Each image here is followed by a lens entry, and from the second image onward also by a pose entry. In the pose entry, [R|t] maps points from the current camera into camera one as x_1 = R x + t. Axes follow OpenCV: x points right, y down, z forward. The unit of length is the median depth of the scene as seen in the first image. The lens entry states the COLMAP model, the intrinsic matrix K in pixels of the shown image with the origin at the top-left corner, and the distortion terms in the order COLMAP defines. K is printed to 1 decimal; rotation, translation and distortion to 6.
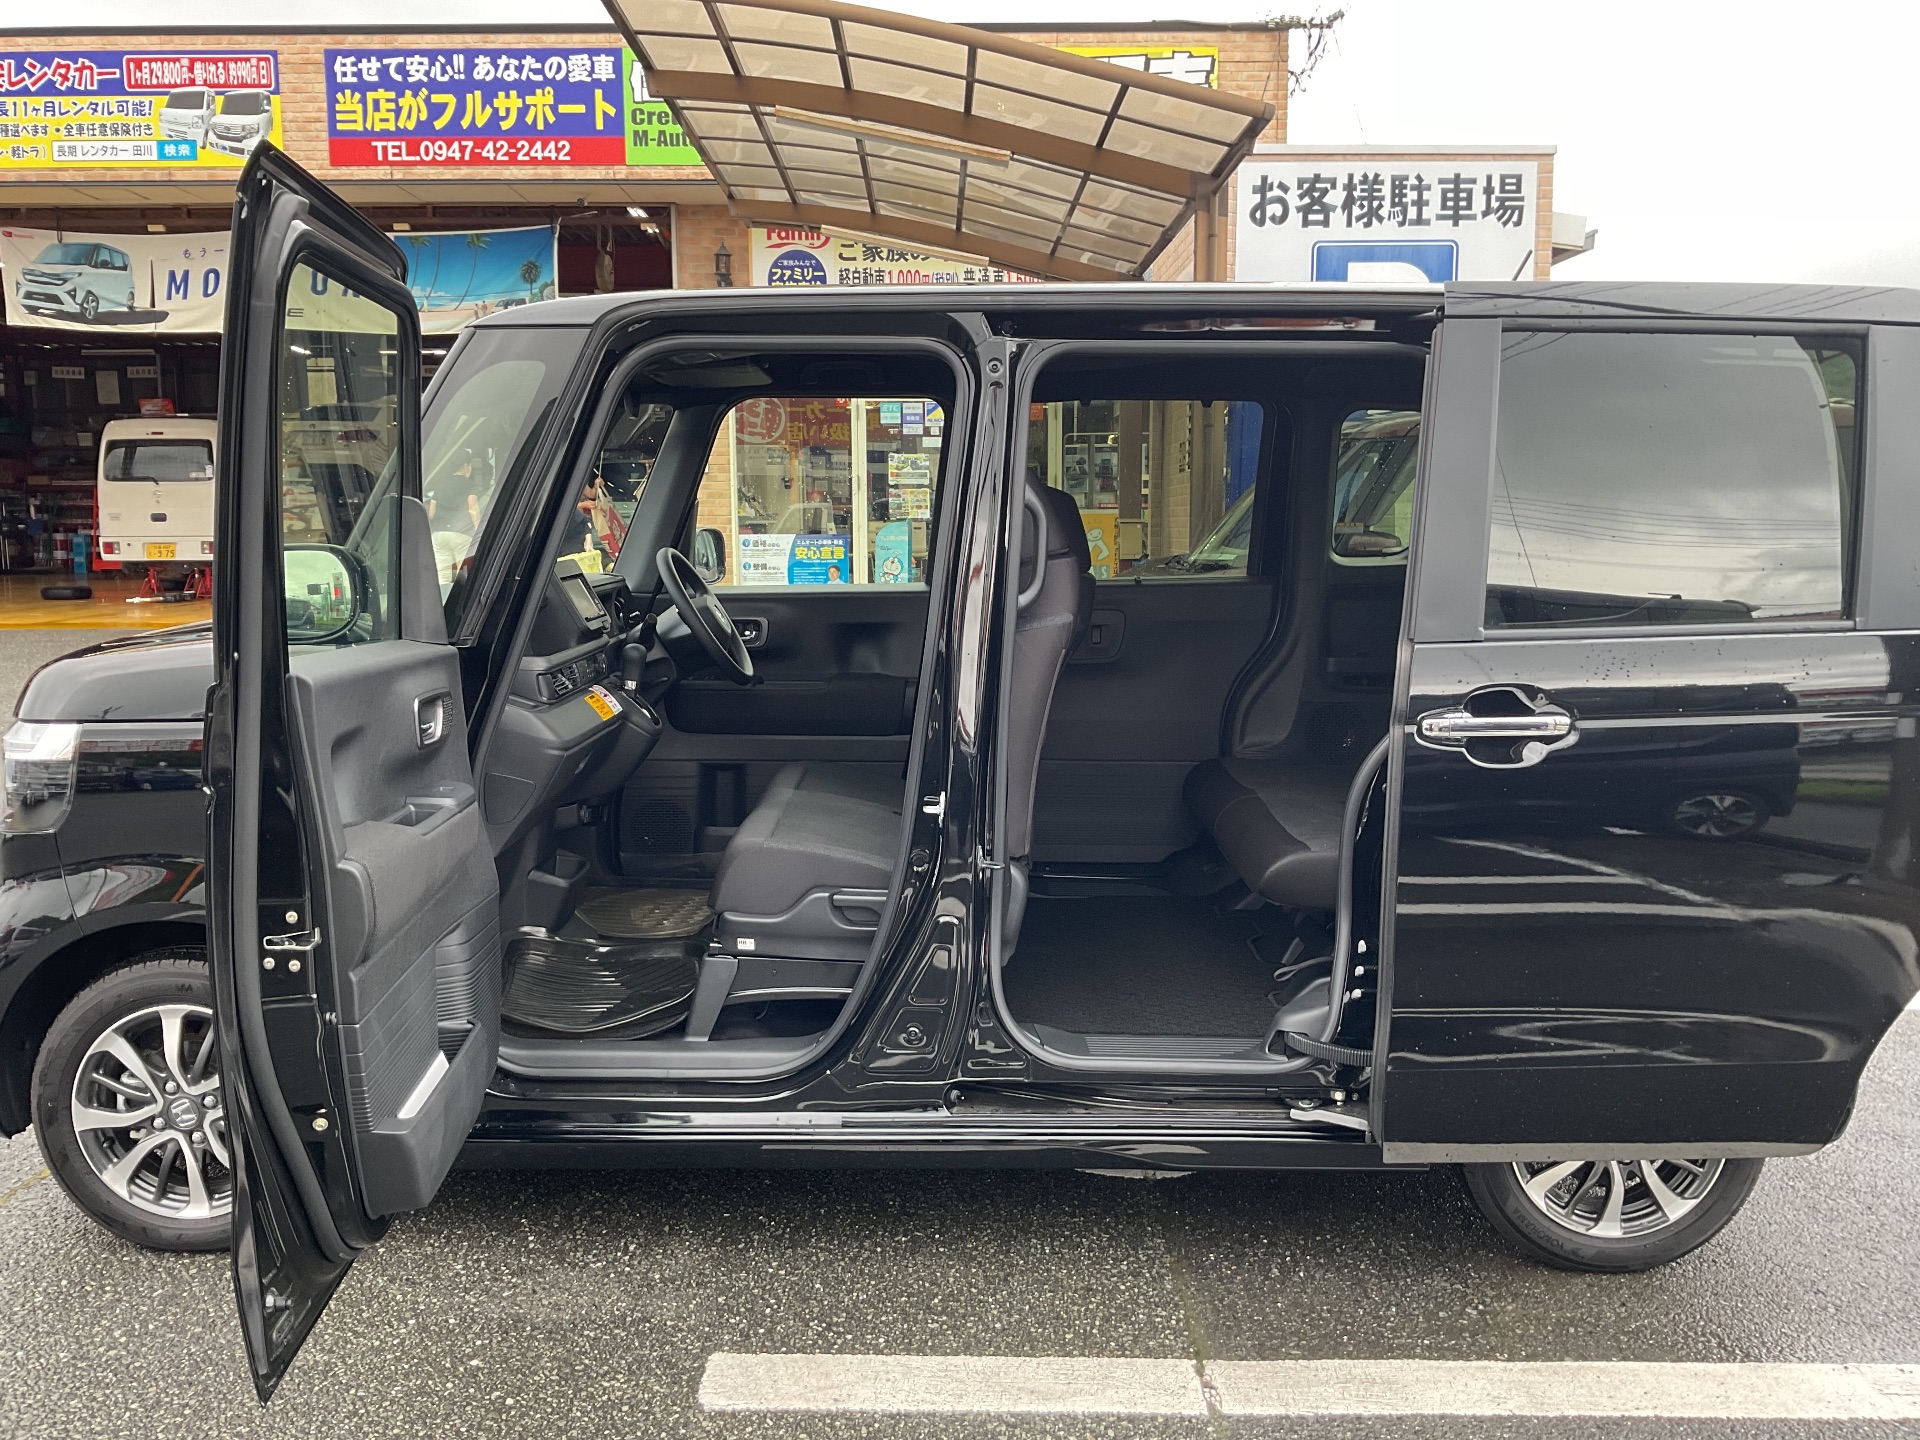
lens RADIAL K [[1639.7, 0, 960.0], [0, 1639.7, 720.0], [0, 0, 1]] dist [0.092431, -0.086570]
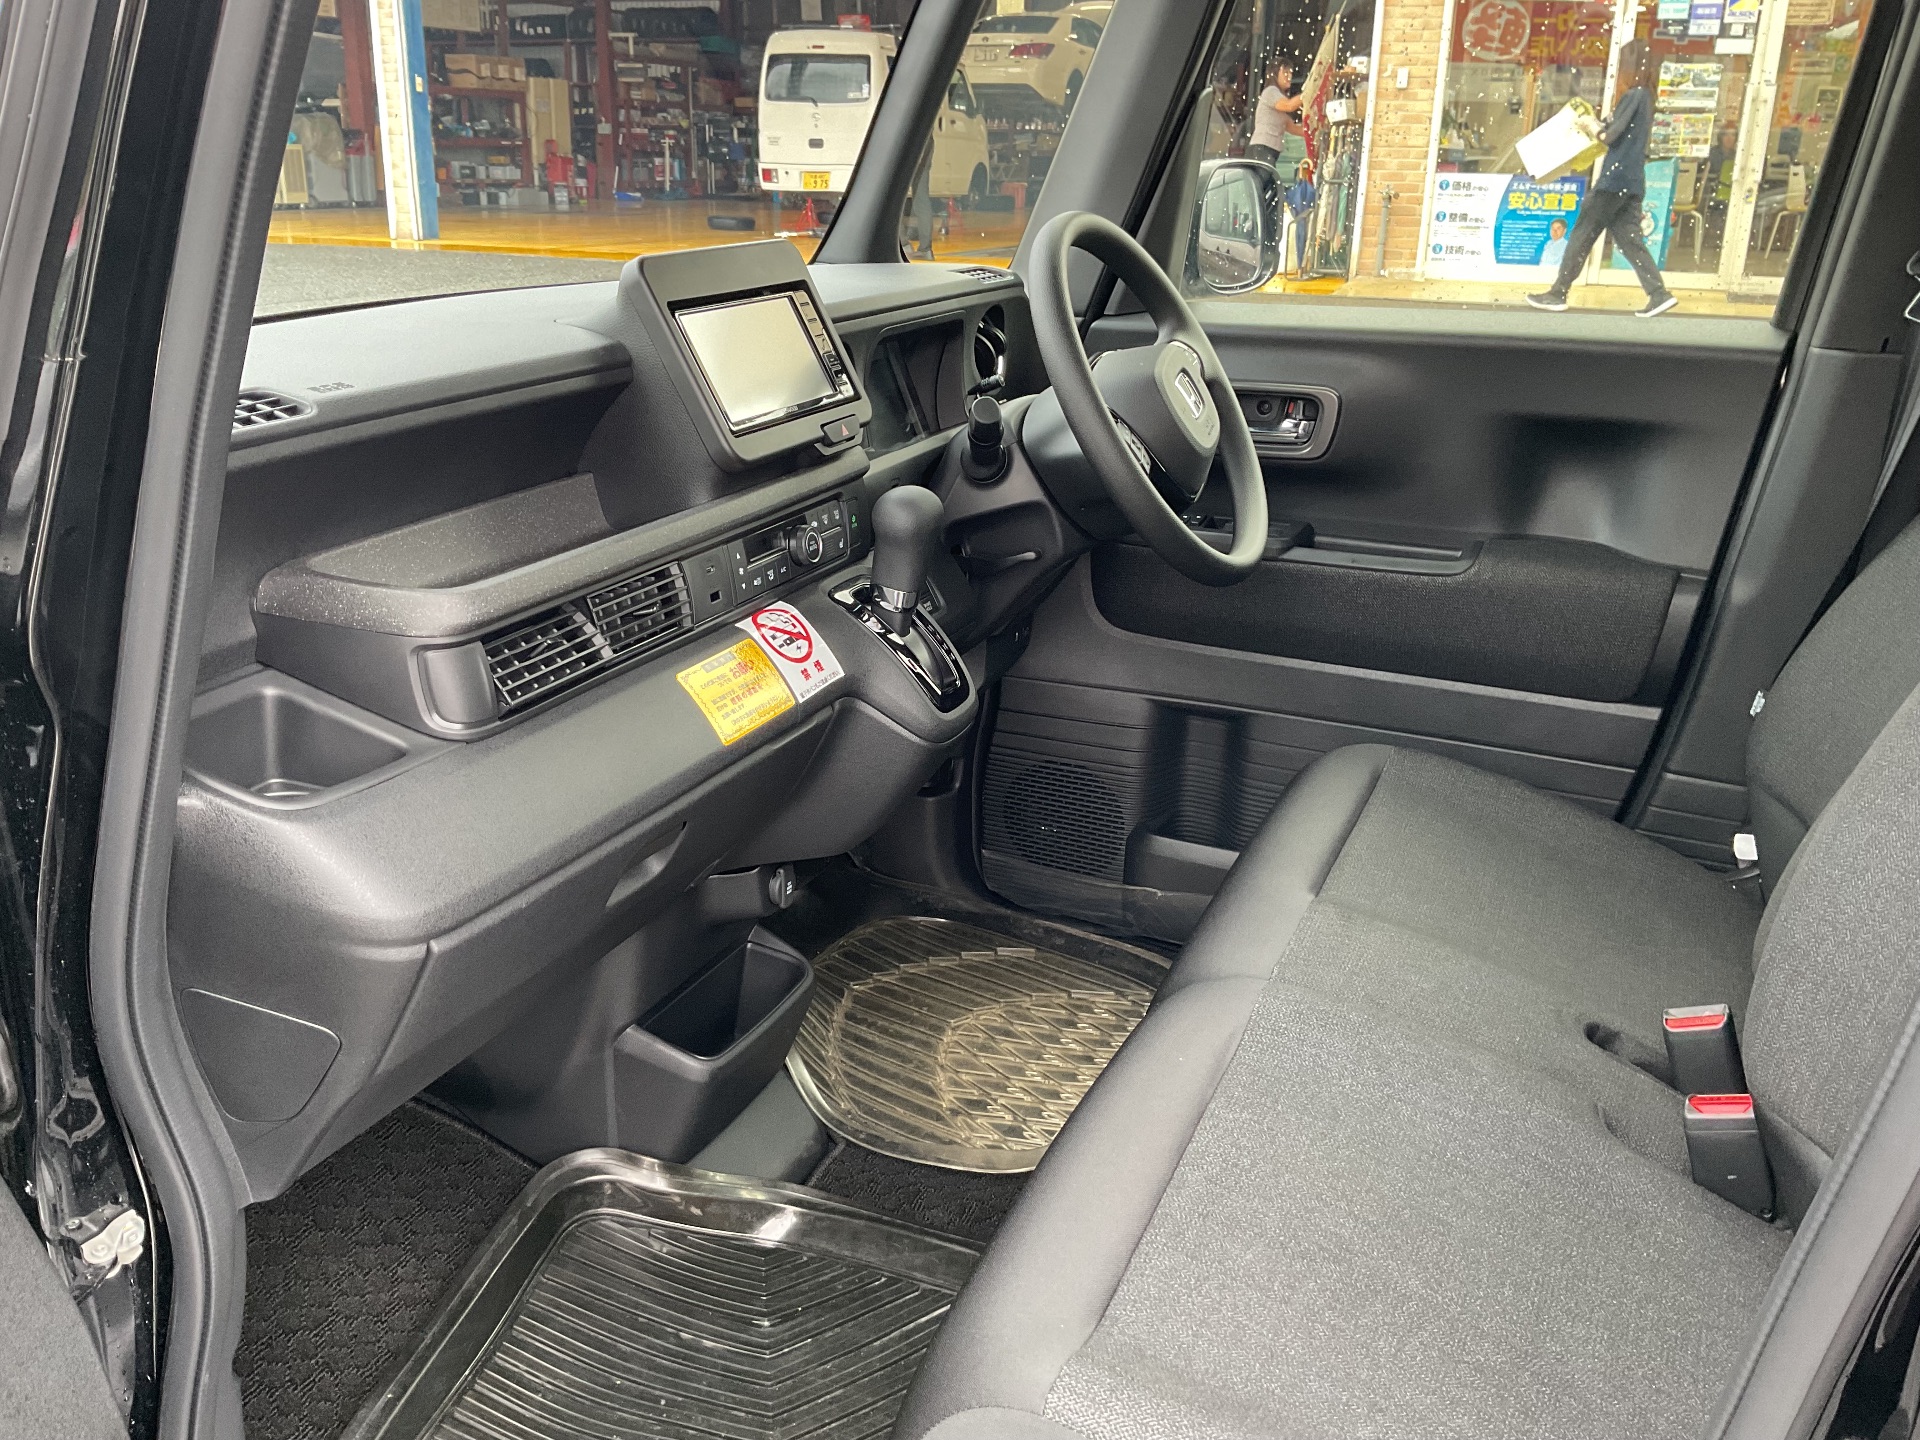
lens RADIAL K [[1592.5, 0, 960.0], [0, 1592.5, 720.0], [0, 0, 1]] dist [0.132059, -0.255812]
pose [[0.912878, 0.154658, -0.377803, -0.023199], [-0.070189, 0.971140, 0.227949, -0.041044], [0.402154, -0.181572, 0.897387, 0.354182]]
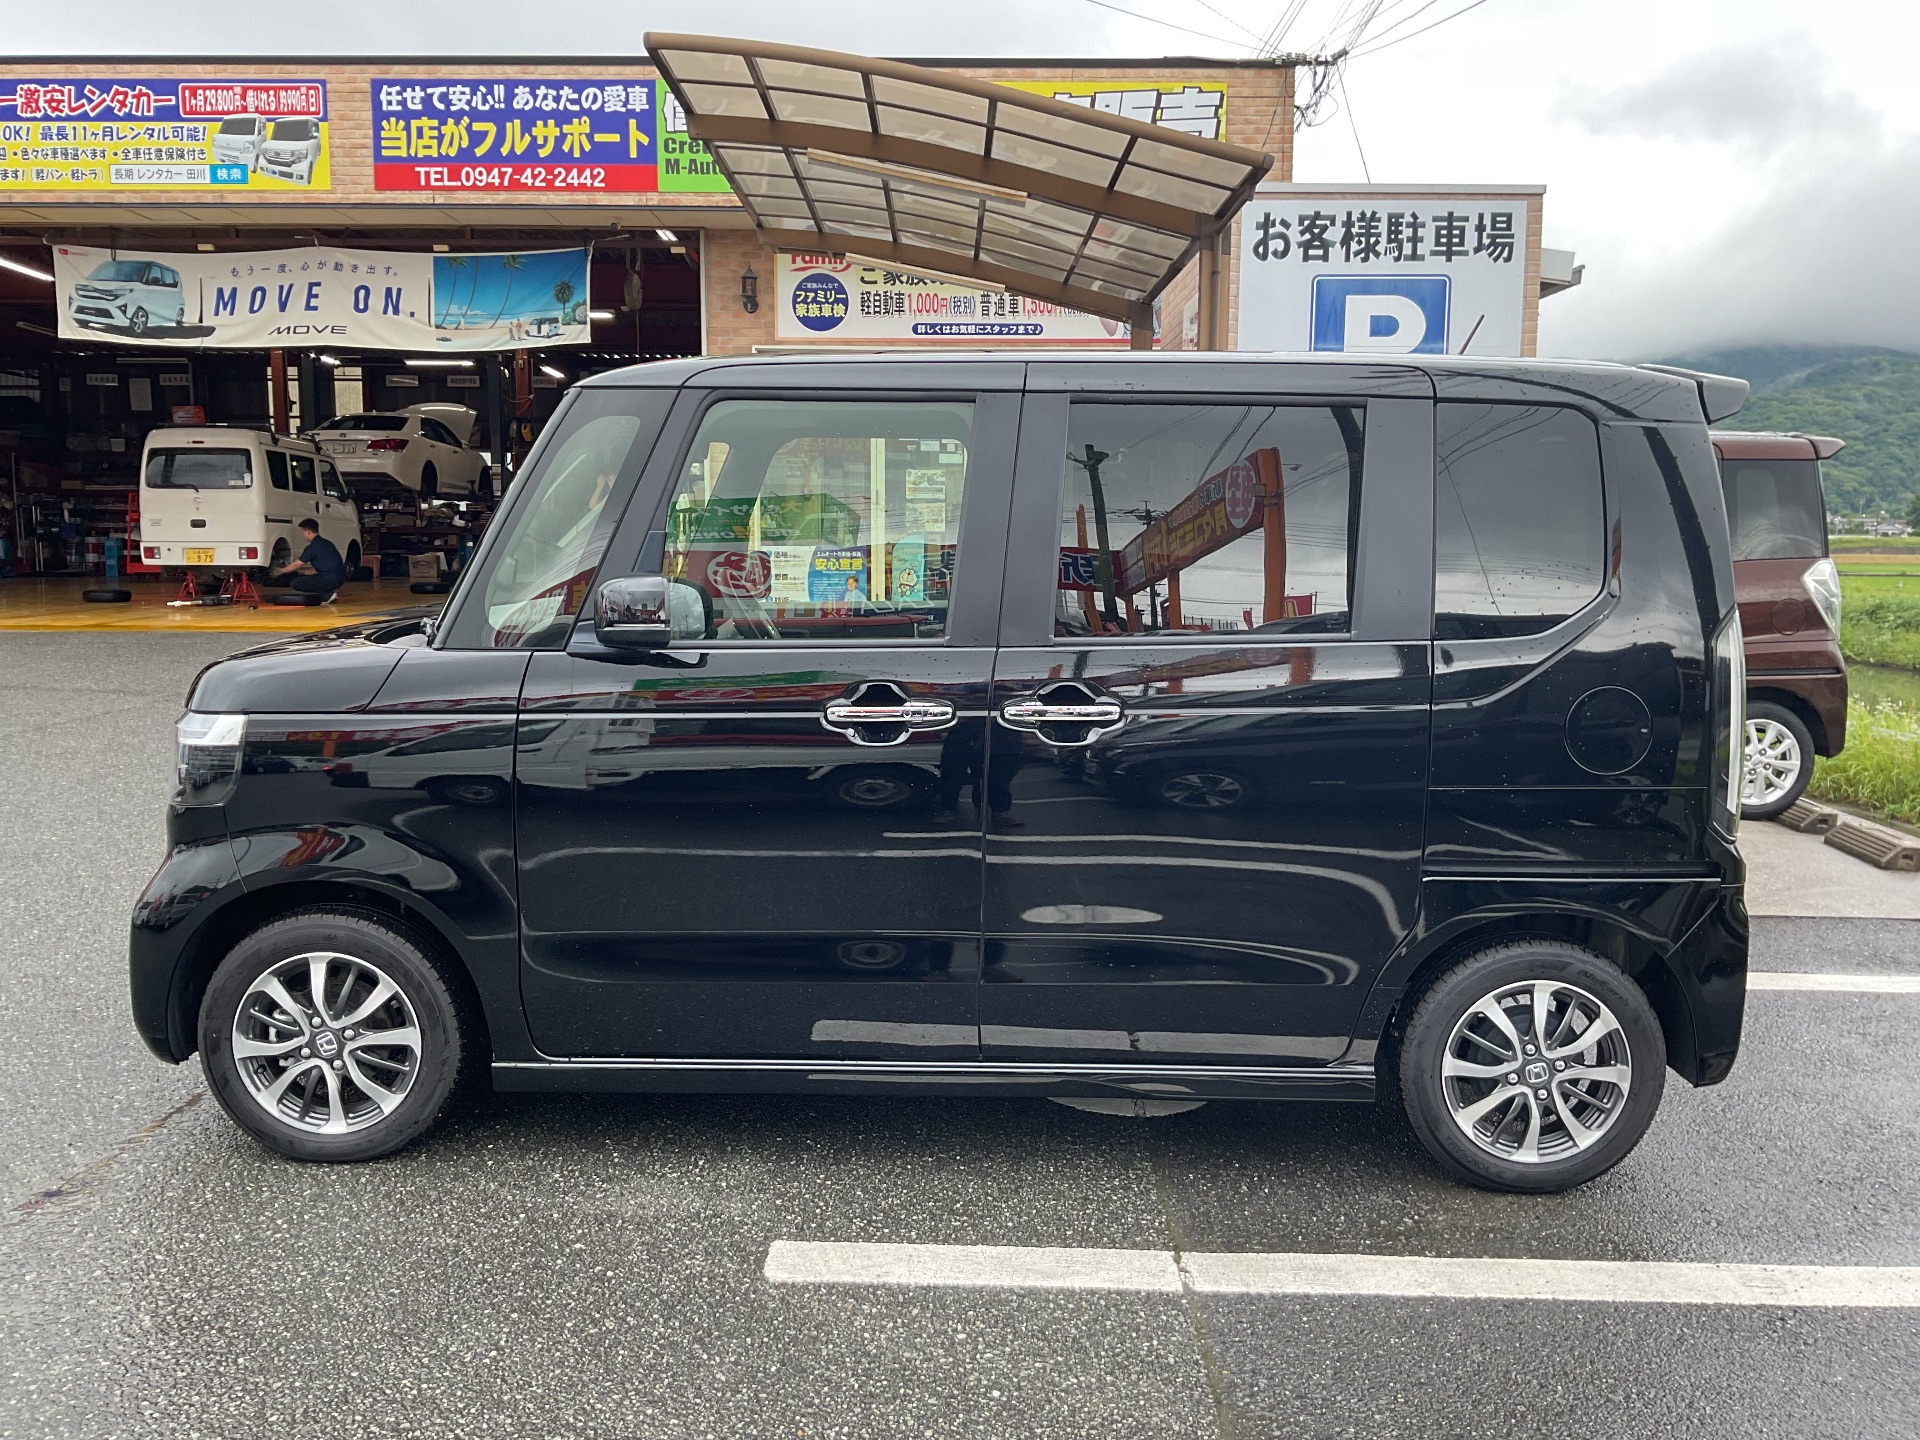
lens RADIAL K [[1621.2, 0, 960.0], [0, 1621.2, 720.0], [0, 0, 1]] dist [0.119185, -0.125105]
pose [[0.999935, 0.009284, -0.006587, -0.002169], [-0.009316, 0.999945, -0.004851, 0.001600], [0.006541, 0.004913, 0.999967, -0.045867]]
